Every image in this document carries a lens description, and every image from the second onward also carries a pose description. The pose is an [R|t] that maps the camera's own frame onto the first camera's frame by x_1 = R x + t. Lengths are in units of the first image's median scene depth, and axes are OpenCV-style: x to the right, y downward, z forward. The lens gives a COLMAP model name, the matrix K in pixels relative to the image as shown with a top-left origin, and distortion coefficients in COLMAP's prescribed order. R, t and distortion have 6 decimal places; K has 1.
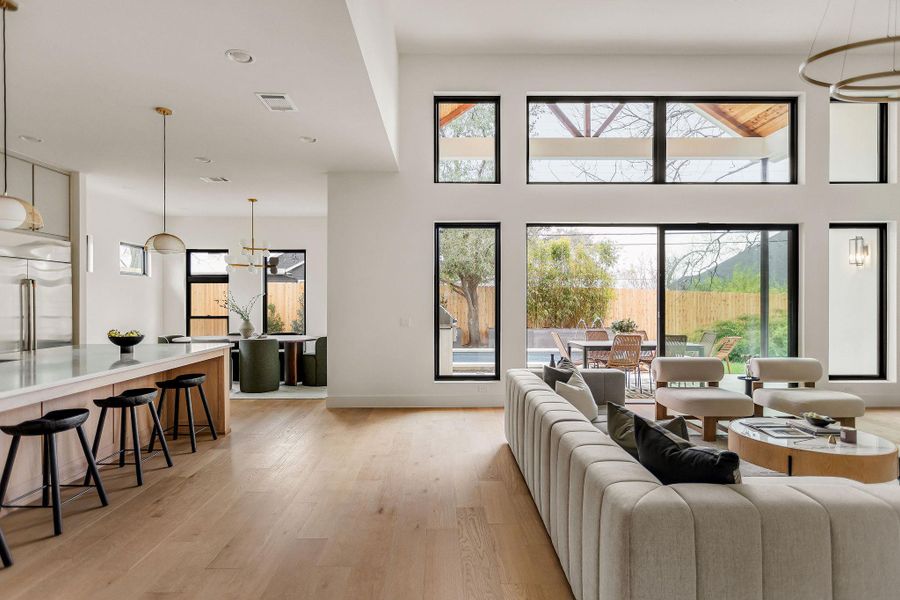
lens RADIAL K [[473.4, 0, 450.0], [0, 473.4, 300.0], [0, 0, 1]] dist [-0.004299, -0.001408]
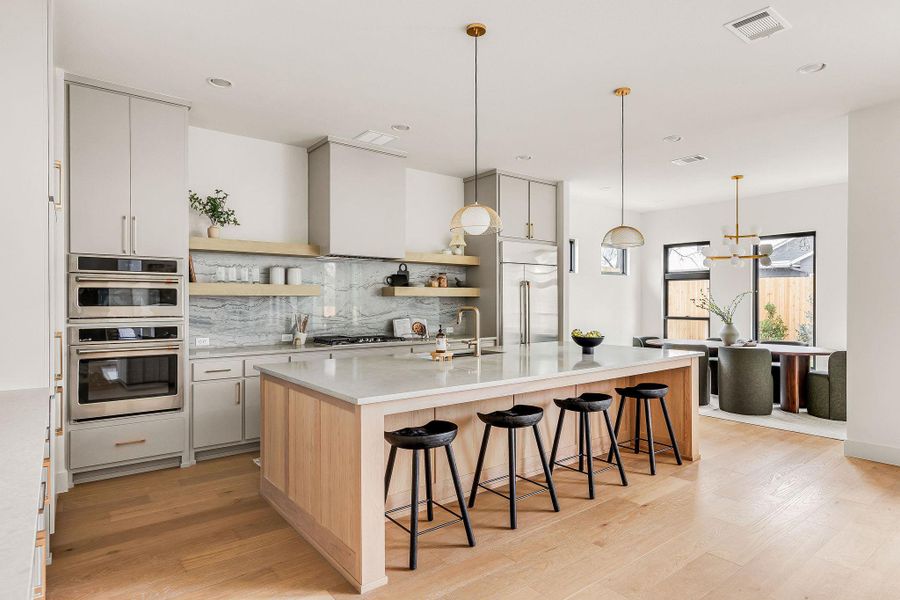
lens RADIAL K [[503.1, 0, 448.2], [0, 503.1, 303.6], [0, 0, 1]] dist [0.001766, 0.000227]
pose [[0.593682, 0.004833, -0.804685, -0.015814], [0.002183, 0.999969, 0.007616, -0.000091], [0.804697, -0.006278, 0.593653, 0.105706]]
